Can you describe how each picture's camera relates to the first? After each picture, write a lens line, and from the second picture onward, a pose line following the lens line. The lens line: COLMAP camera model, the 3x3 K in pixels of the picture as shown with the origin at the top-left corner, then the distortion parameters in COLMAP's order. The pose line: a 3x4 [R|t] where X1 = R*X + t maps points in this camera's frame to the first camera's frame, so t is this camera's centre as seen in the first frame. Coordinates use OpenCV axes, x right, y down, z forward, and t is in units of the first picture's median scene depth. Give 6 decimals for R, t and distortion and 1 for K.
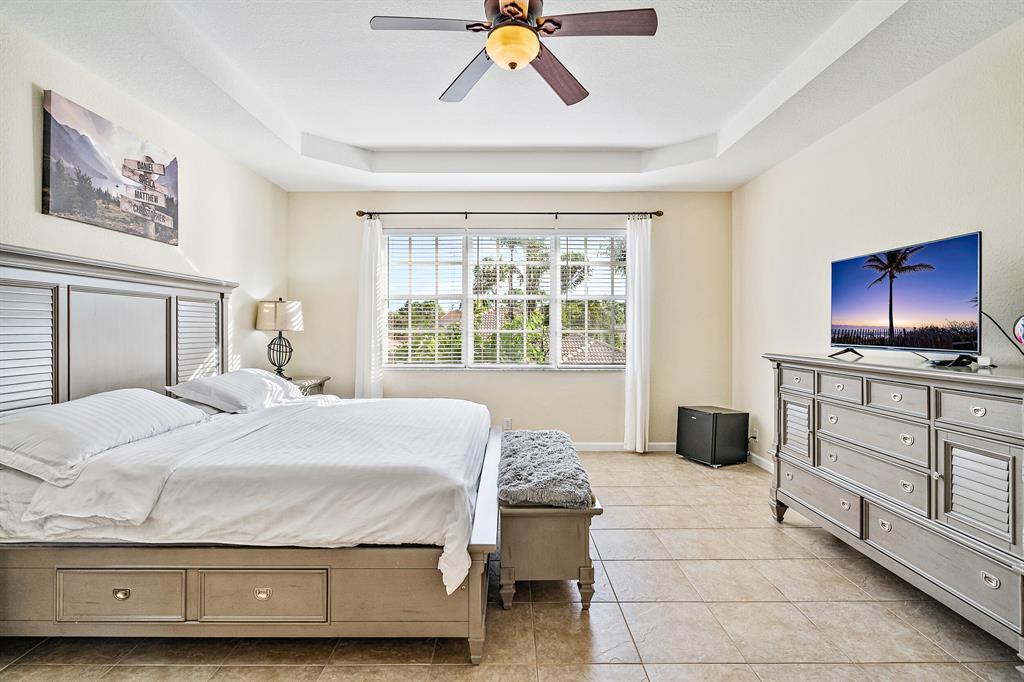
lens RADIAL K [[465.7, 0, 502.6], [0, 465.7, 326.0], [0, 0, 1]] dist [-0.002403, 0.001939]
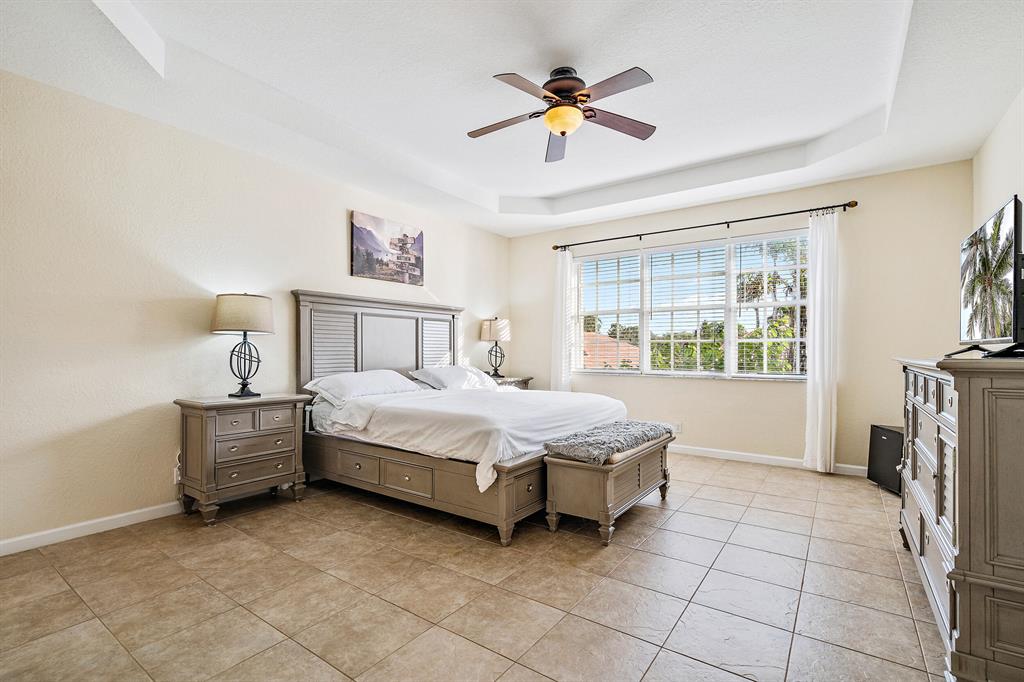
lens RADIAL K [[465.7, 0, 512.2], [0, 465.7, 350.4], [0, 0, 1]] dist [-0.002403, 0.001939]
pose [[0.816167, 0.000334, -0.577817, 0.494897], [0.002244, 0.999990, 0.003748, 0.045066], [0.577812, -0.004356, 0.816158, -0.135396]]
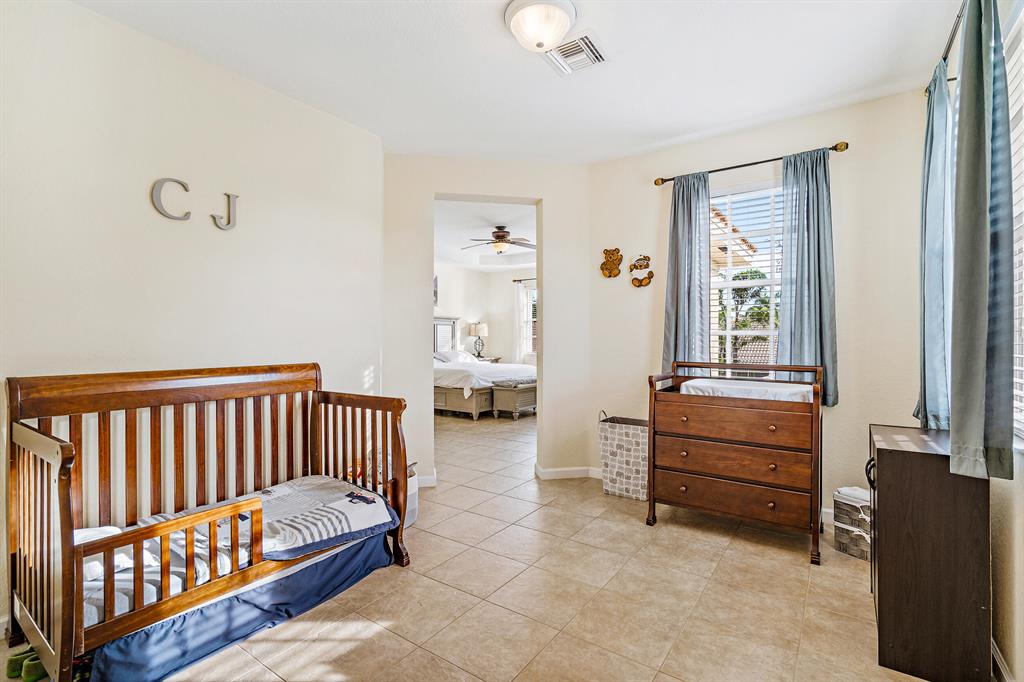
lens RADIAL K [[465.7, 0, 514.7], [0, 465.7, 337.5], [0, 0, 1]] dist [-0.002403, 0.001939]
pose [[0.820882, 0.002368, -0.571093, 1.398151], [-0.001373, 0.999997, 0.002173, 0.017003], [0.571096, -0.001000, 0.820883, -1.140806]]
